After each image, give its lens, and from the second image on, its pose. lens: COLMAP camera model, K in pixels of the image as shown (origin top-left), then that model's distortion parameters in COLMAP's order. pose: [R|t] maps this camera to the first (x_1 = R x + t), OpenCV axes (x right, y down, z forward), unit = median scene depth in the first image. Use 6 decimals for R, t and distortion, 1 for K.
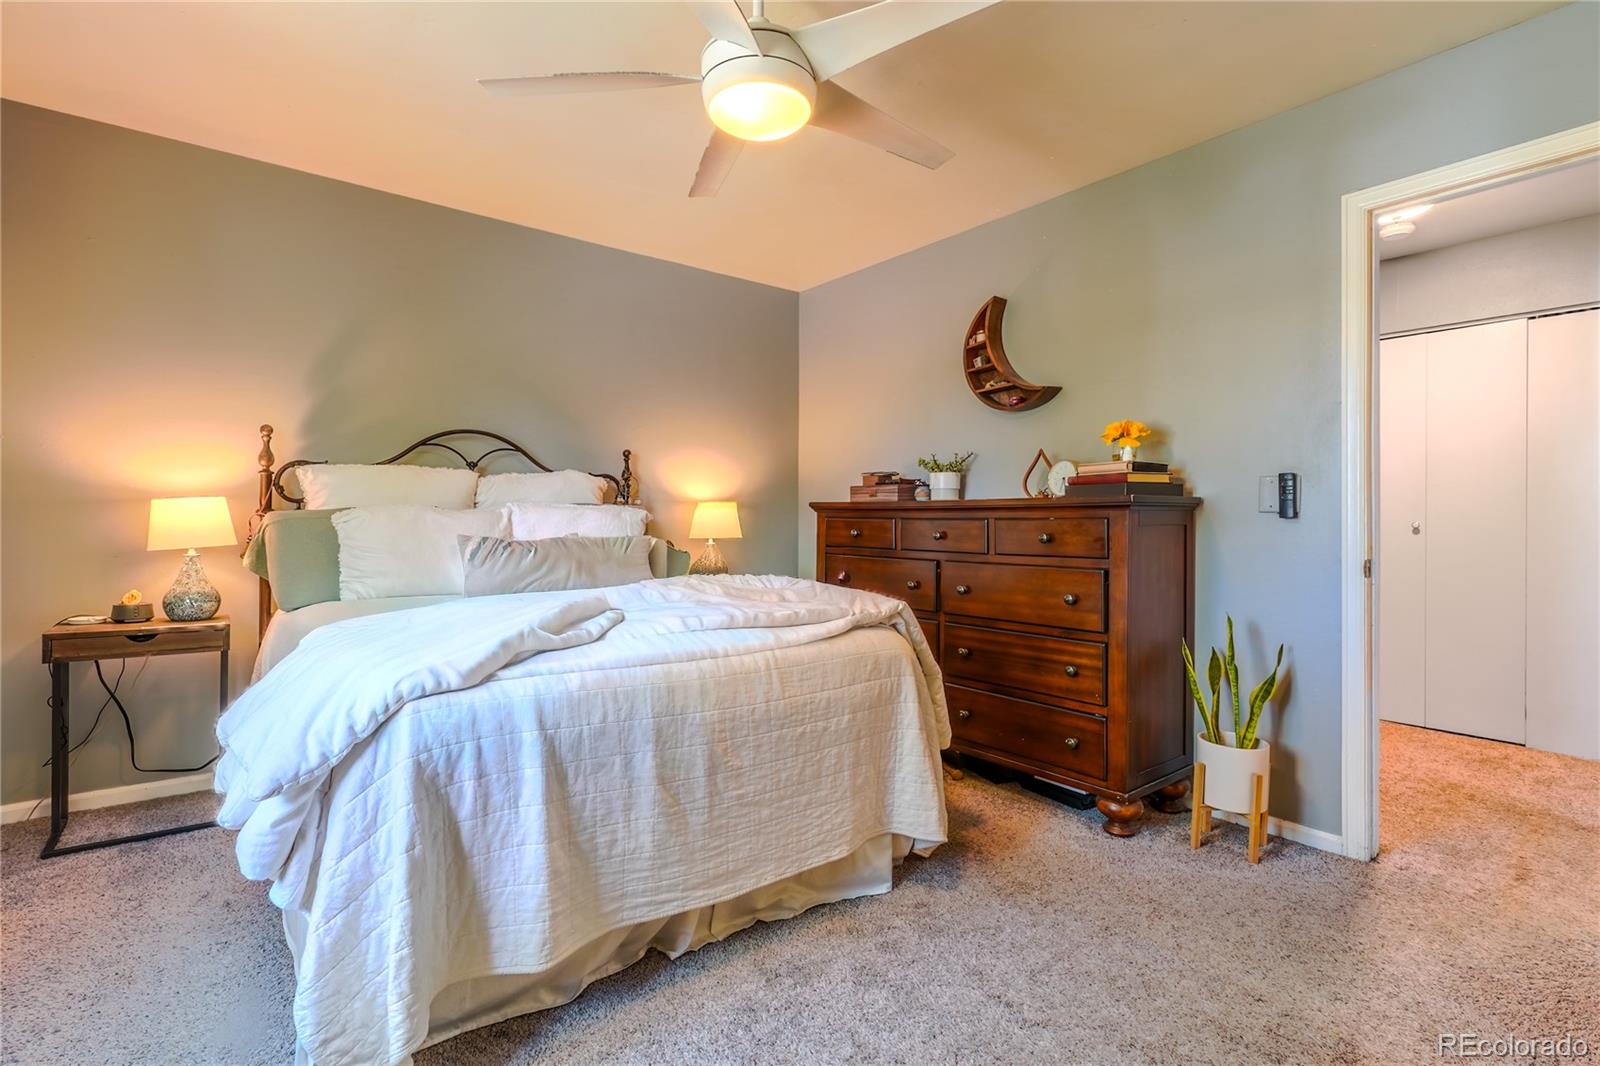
lens RADIAL K [[761.7, 0, 793.4], [0, 761.7, 524.8], [0, 0, 1]] dist [0.002962, -0.000845]
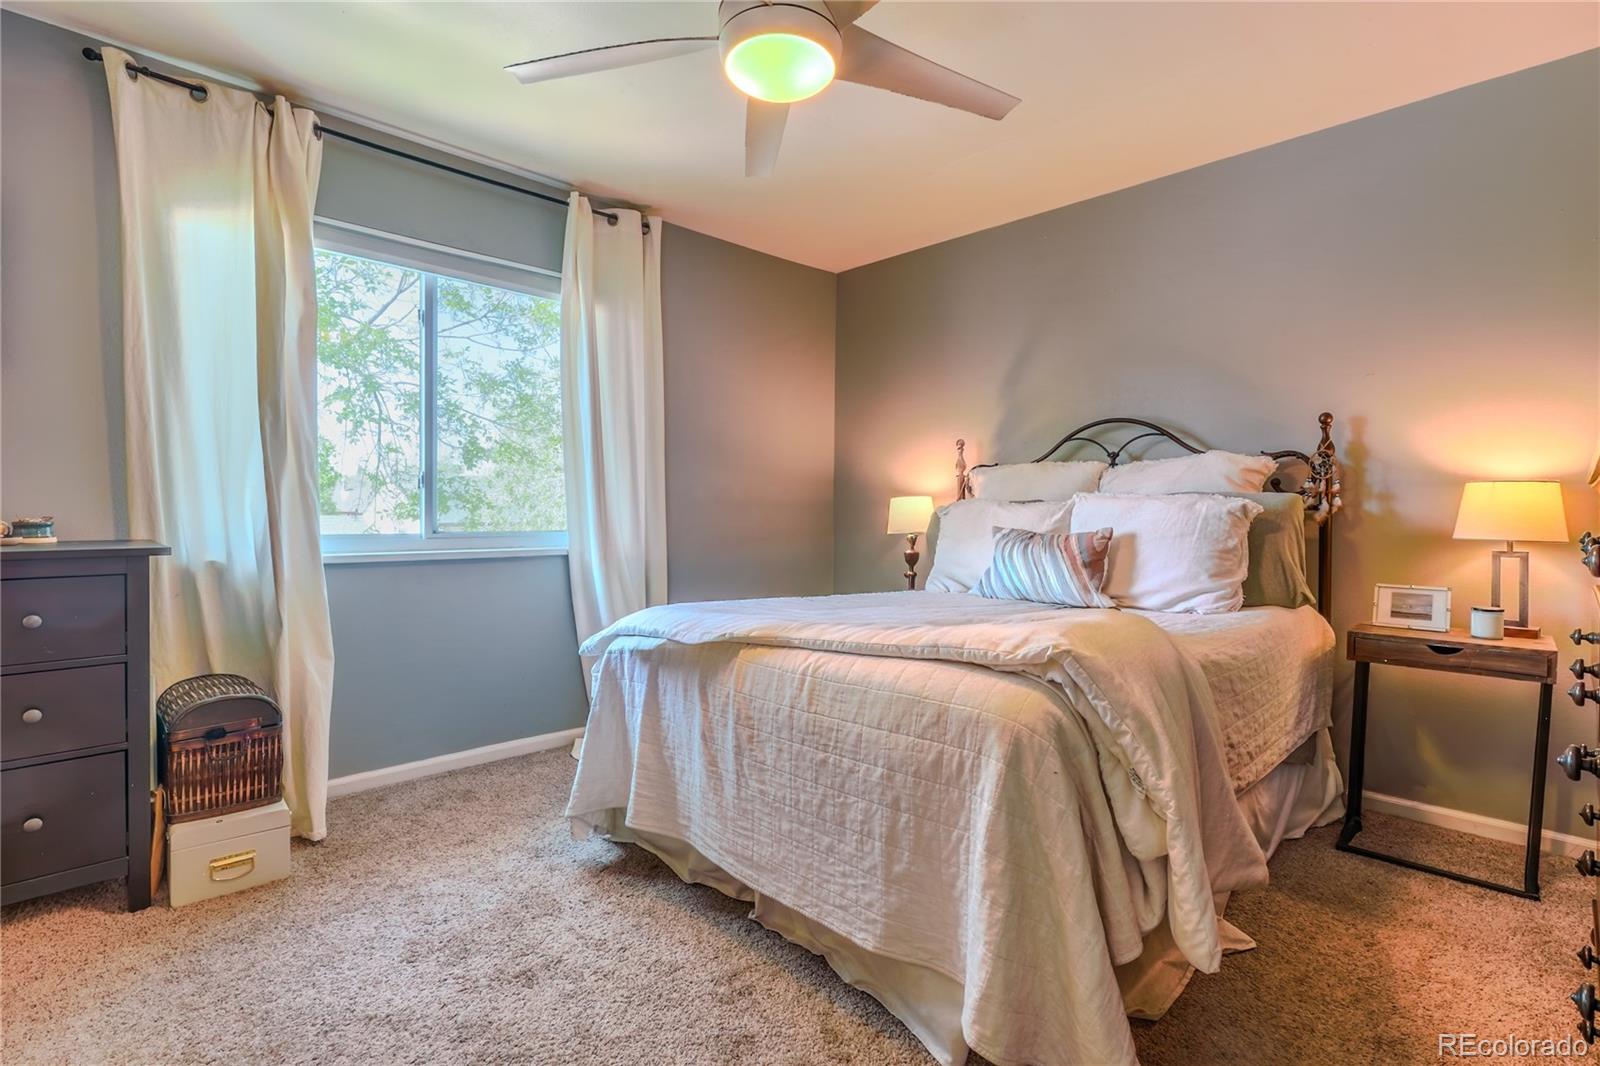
lens RADIAL K [[761.7, 0, 793.4], [0, 761.7, 524.8], [0, 0, 1]] dist [0.002962, -0.000845]
pose [[0.106273, 0.009671, -0.994290, 0.820712], [-0.009289, 0.999919, 0.008733, 0.005209], [0.994294, 0.008308, 0.106354, 0.850470]]
